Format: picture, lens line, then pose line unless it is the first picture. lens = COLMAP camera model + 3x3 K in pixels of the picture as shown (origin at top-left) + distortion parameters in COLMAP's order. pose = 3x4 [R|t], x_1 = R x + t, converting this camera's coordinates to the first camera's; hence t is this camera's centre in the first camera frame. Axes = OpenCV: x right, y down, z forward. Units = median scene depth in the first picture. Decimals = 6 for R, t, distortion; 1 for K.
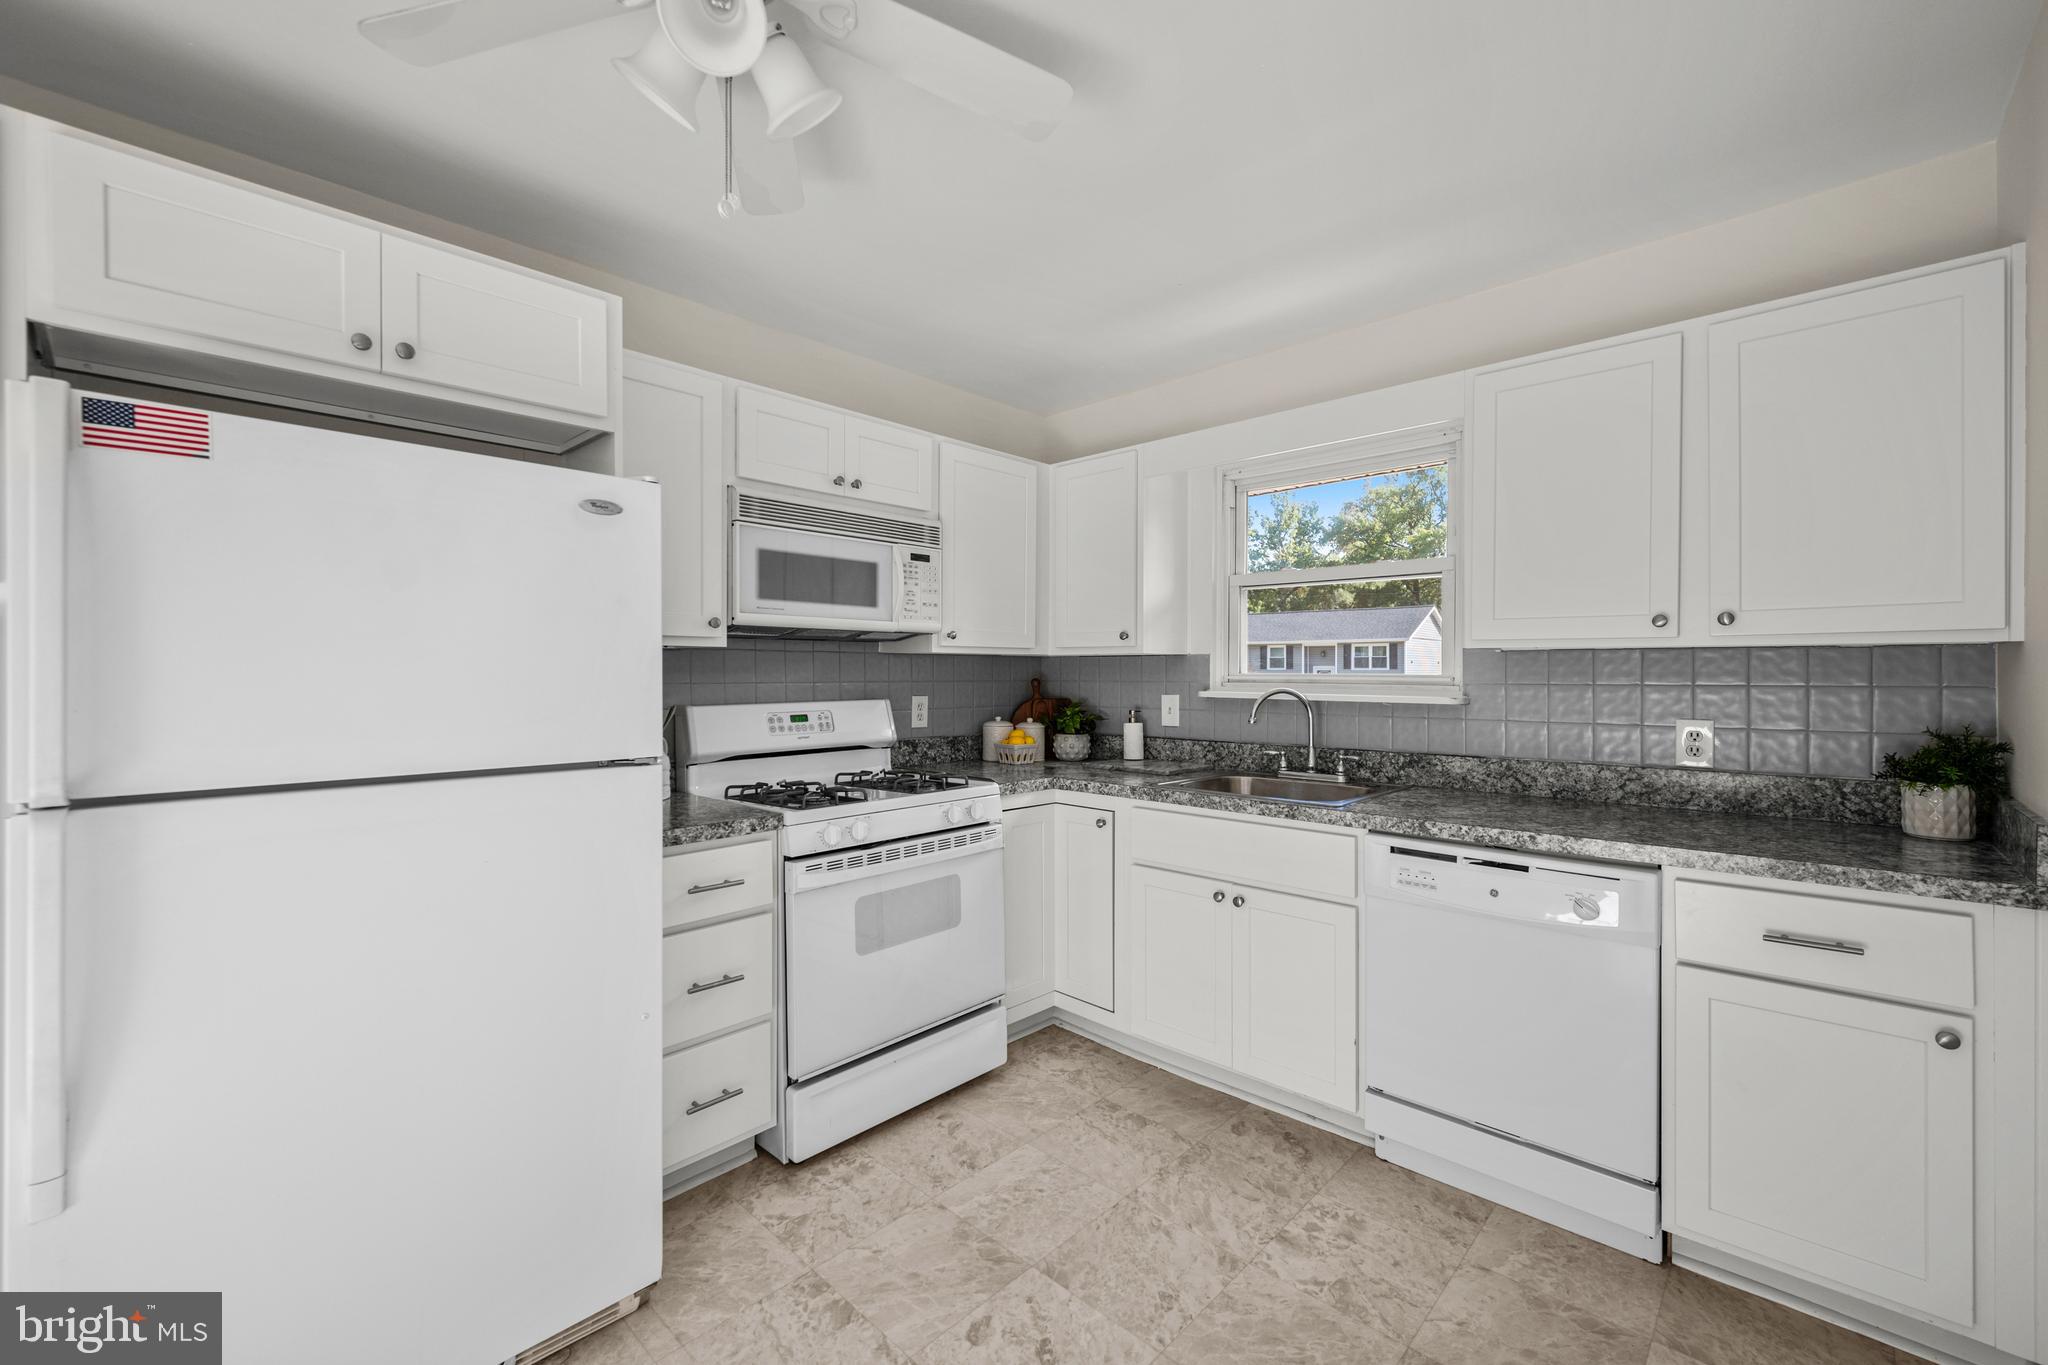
lens RADIAL K [[833.9, 0, 1026.0], [0, 833.9, 680.6], [0, 0, 1]] dist [0.000319, 0.000067]
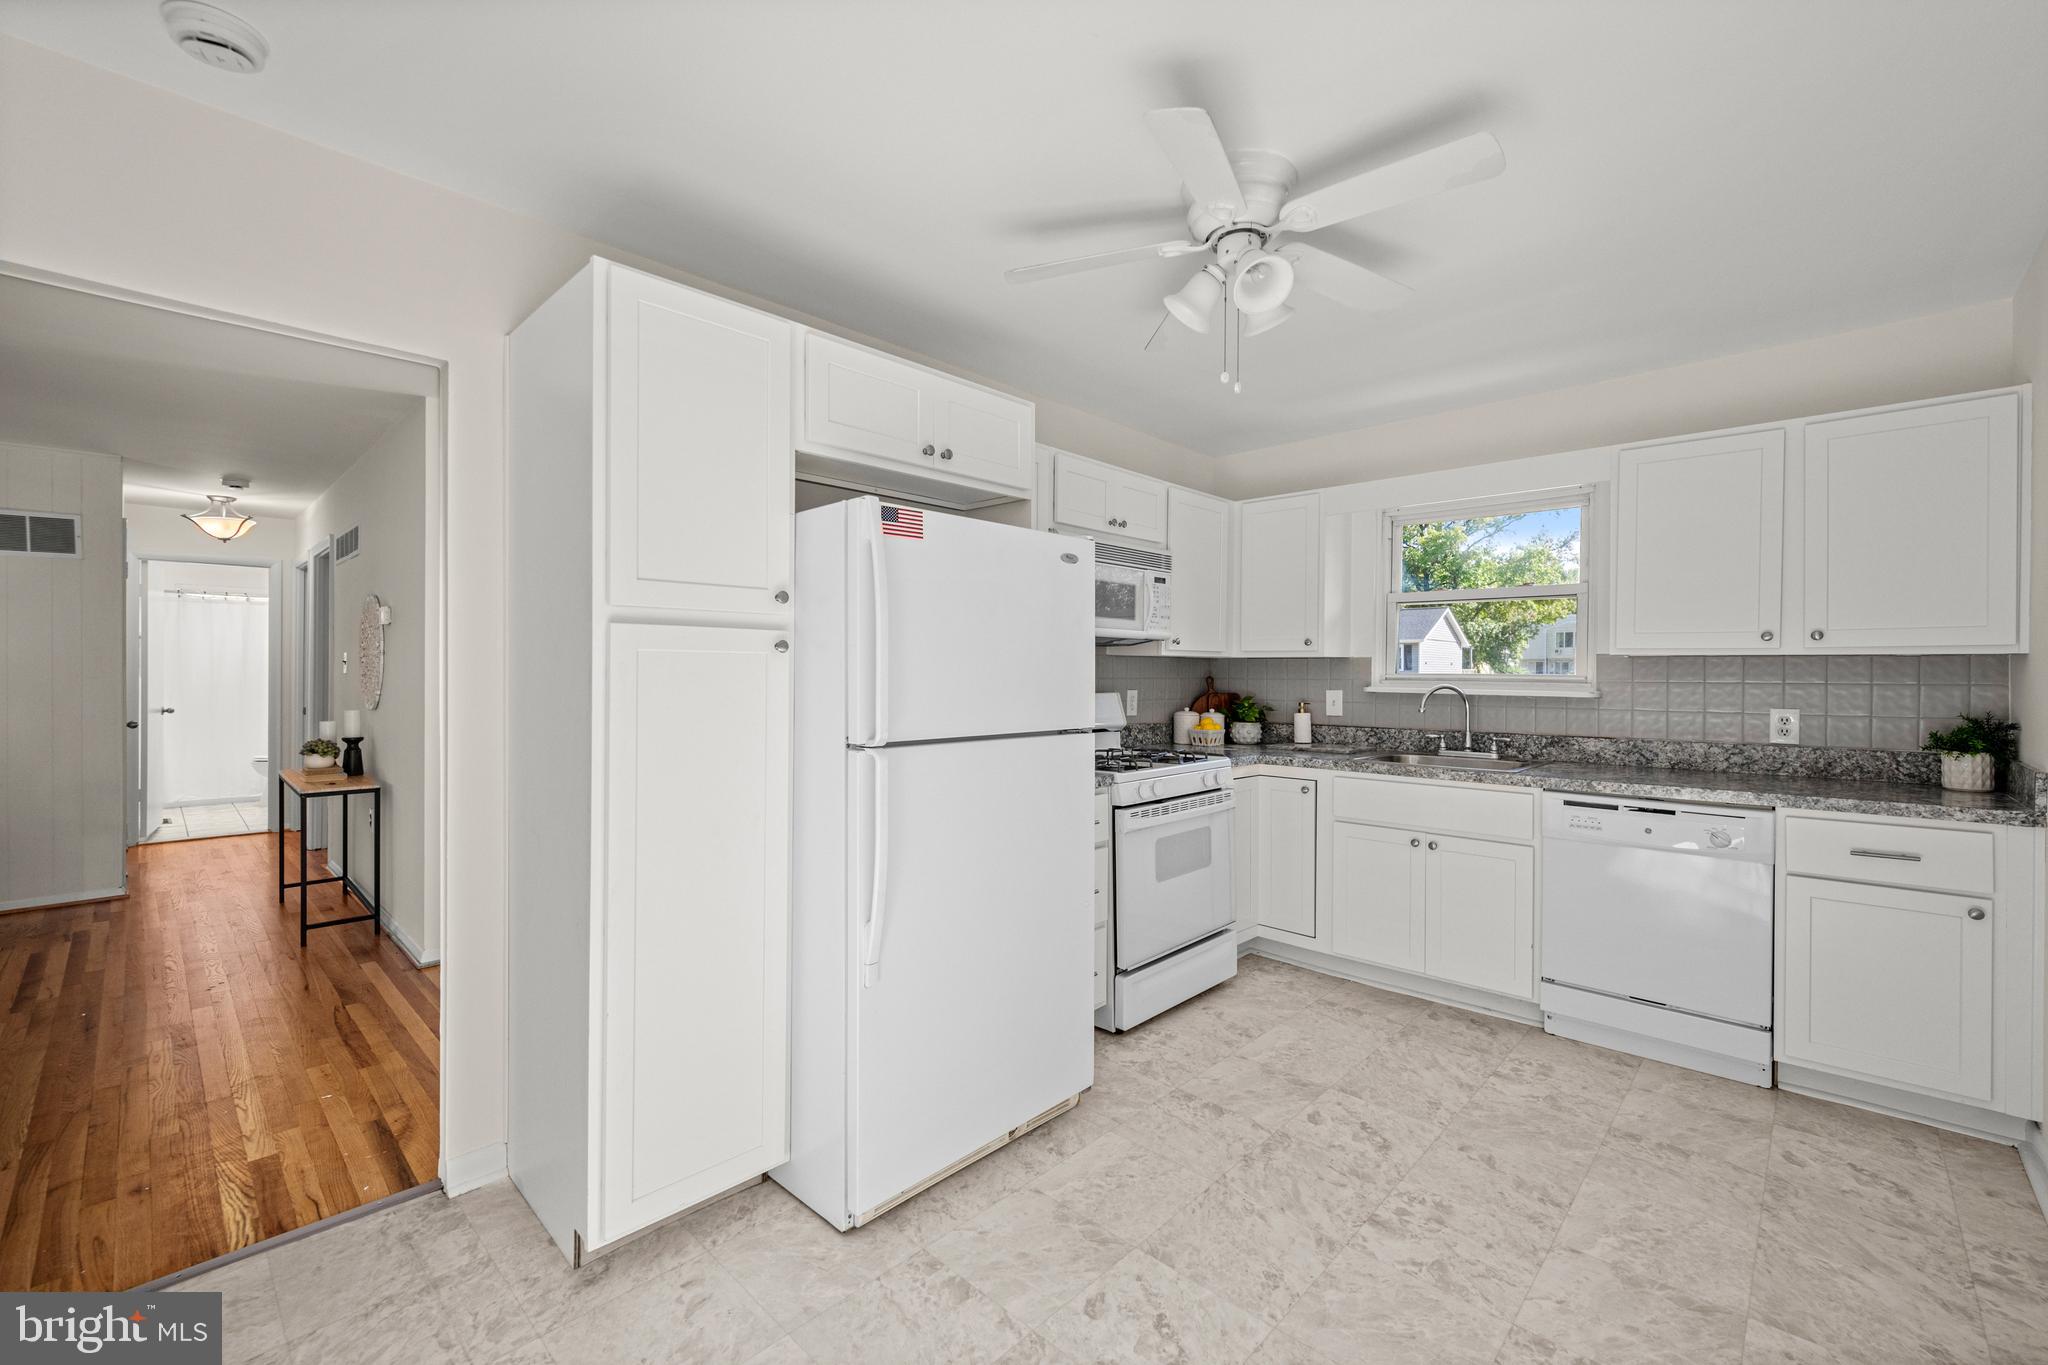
lens RADIAL K [[842.3, 0, 1024.0], [0, 842.3, 682.5], [0, 0, 1]] dist [-0.000763, 0.000016]
pose [[0.999987, 0.004899, -0.001160, -0.431321], [-0.004895, 0.999983, 0.003027, 0.006478], [0.001174, -0.003021, 0.999995, -0.365563]]
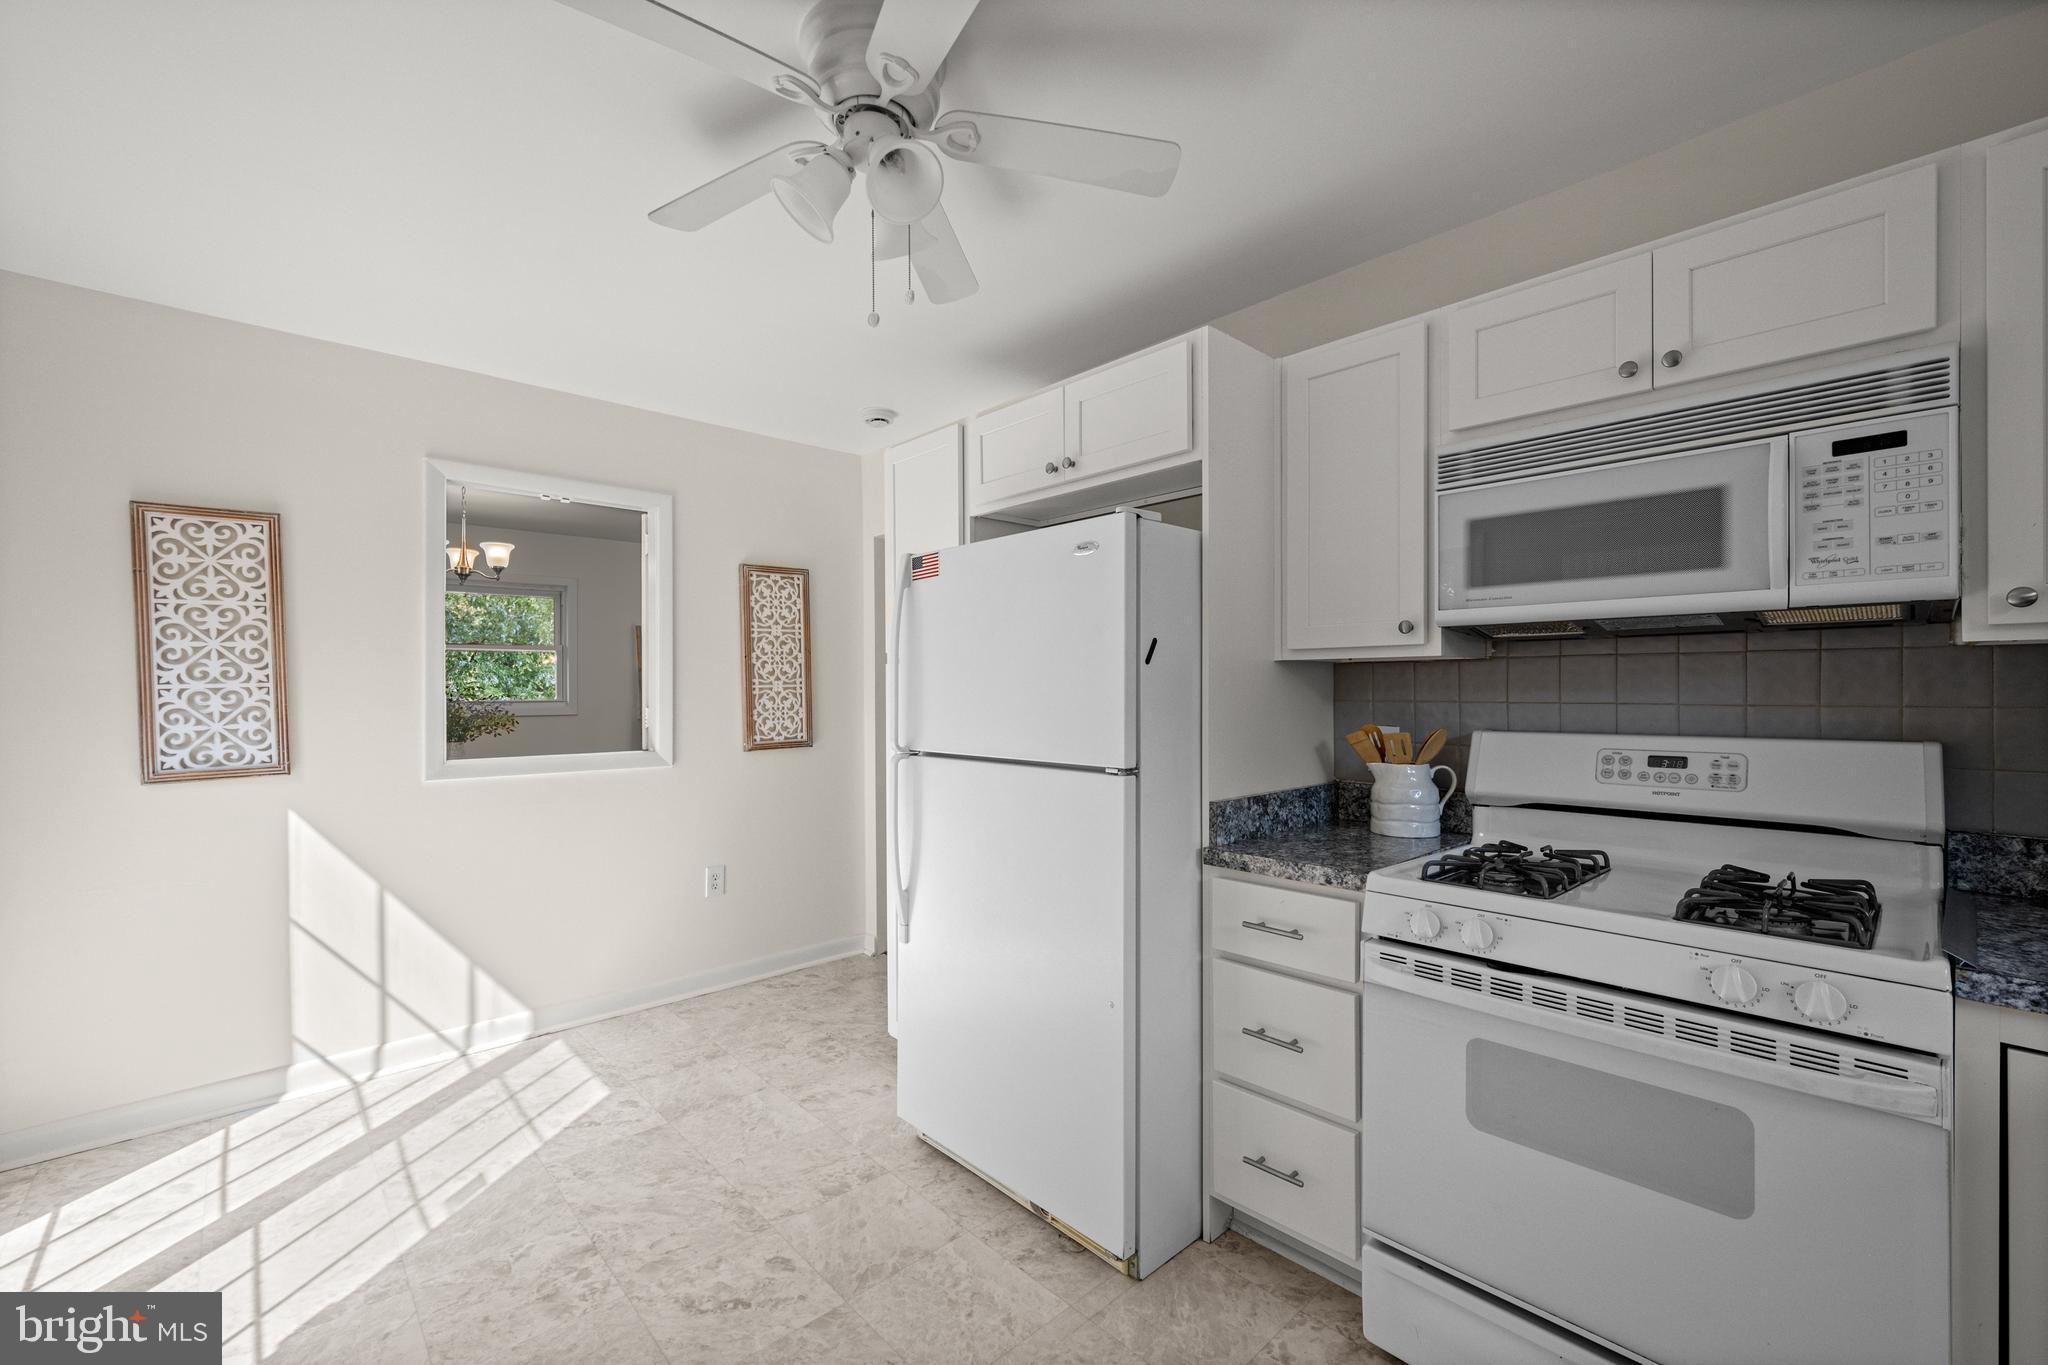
lens RADIAL K [[844.2, 0, 1025.6], [0, 844.2, 694.9], [0, 0, 1]] dist [-0.000041, -0.000035]
pose [[-0.060272, 0.008005, -0.998150, 0.491441], [-0.006156, 0.999946, 0.008391, -0.008747], [0.998163, 0.006650, -0.060219, 0.720422]]
